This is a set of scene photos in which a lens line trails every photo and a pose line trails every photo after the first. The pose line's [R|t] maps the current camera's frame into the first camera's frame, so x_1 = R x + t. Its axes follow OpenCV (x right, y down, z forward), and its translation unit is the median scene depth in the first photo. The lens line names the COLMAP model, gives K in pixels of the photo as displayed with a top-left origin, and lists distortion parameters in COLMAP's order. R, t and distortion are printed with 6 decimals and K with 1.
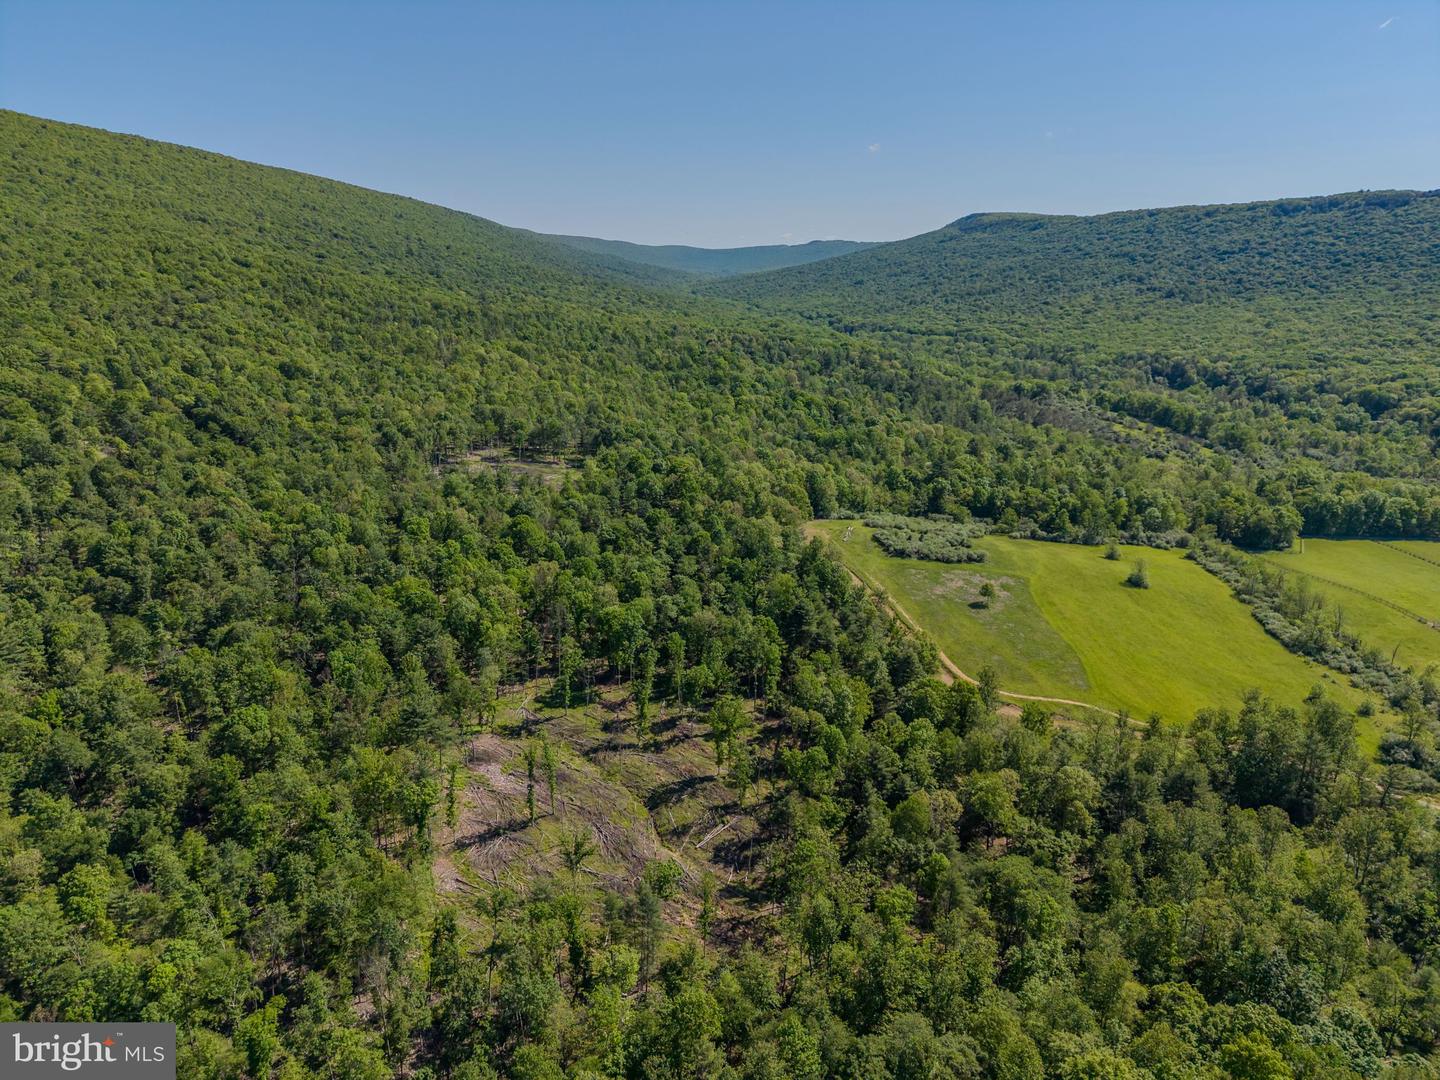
lens RADIAL K [[968.3, 0, 716.6], [0, 968.3, 541.7], [0, 0, 1]] dist [0.032298, -0.031927]
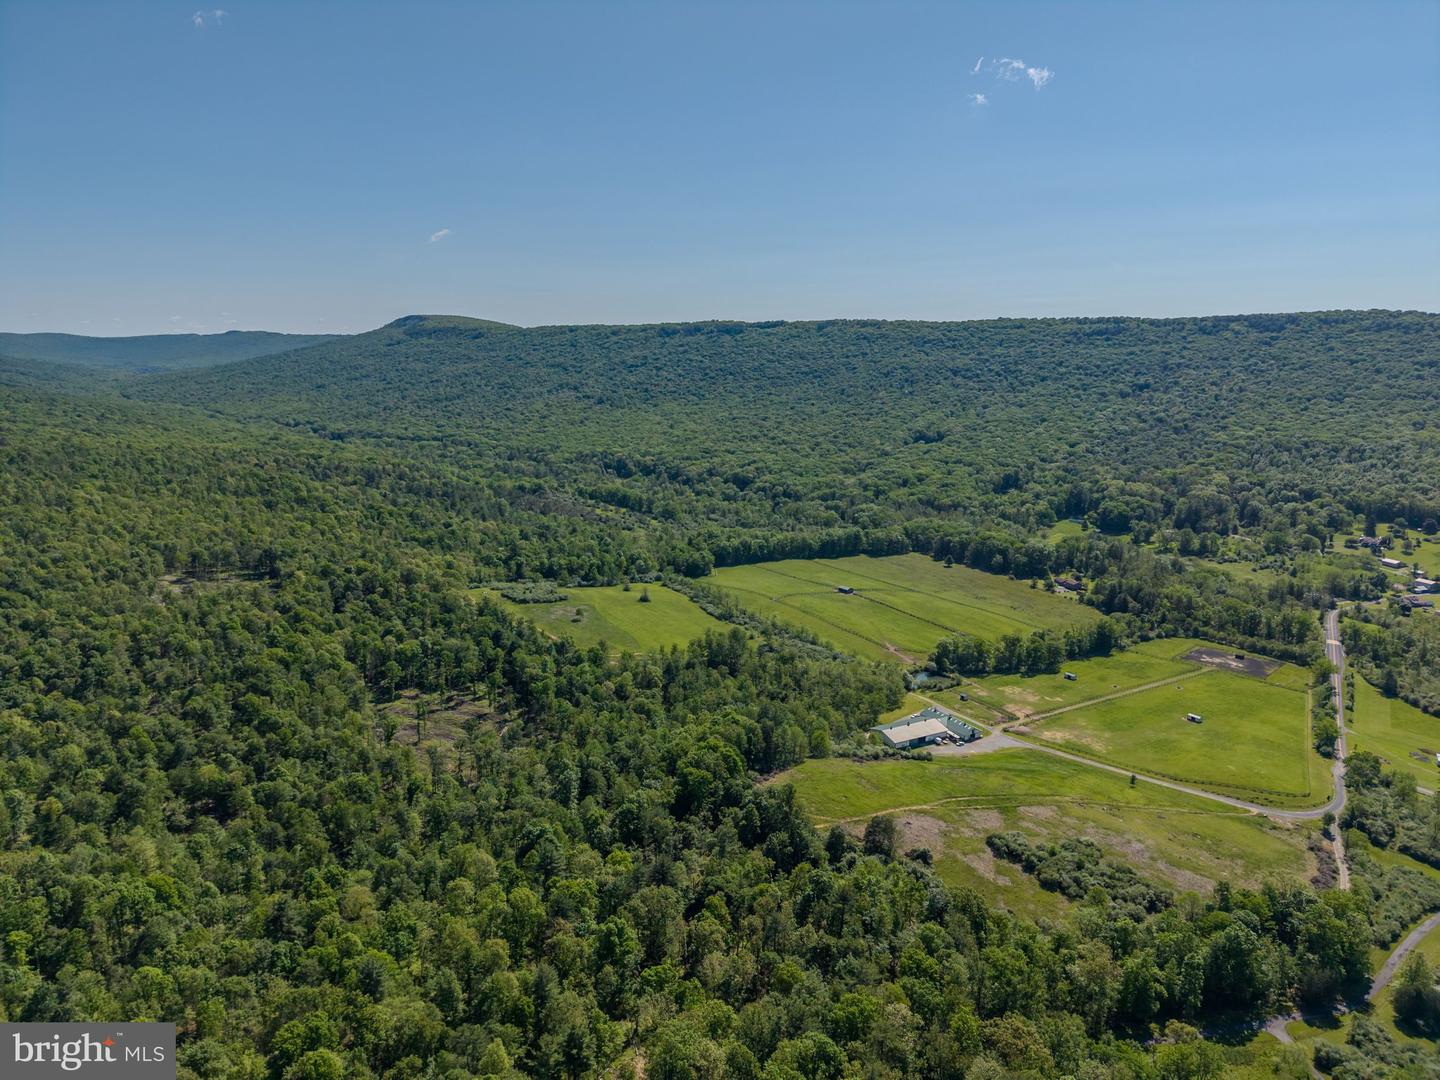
lens RADIAL K [[963.7, 0, 720.0], [0, 963.7, 540.0], [0, 0, 1]] dist [0.148903, -0.336709]
pose [[0.844725, -0.102879, 0.525220, -0.144551], [0.146746, 0.988264, -0.042436, 0.010244], [-0.514690, 0.112921, 0.849908, -0.234421]]
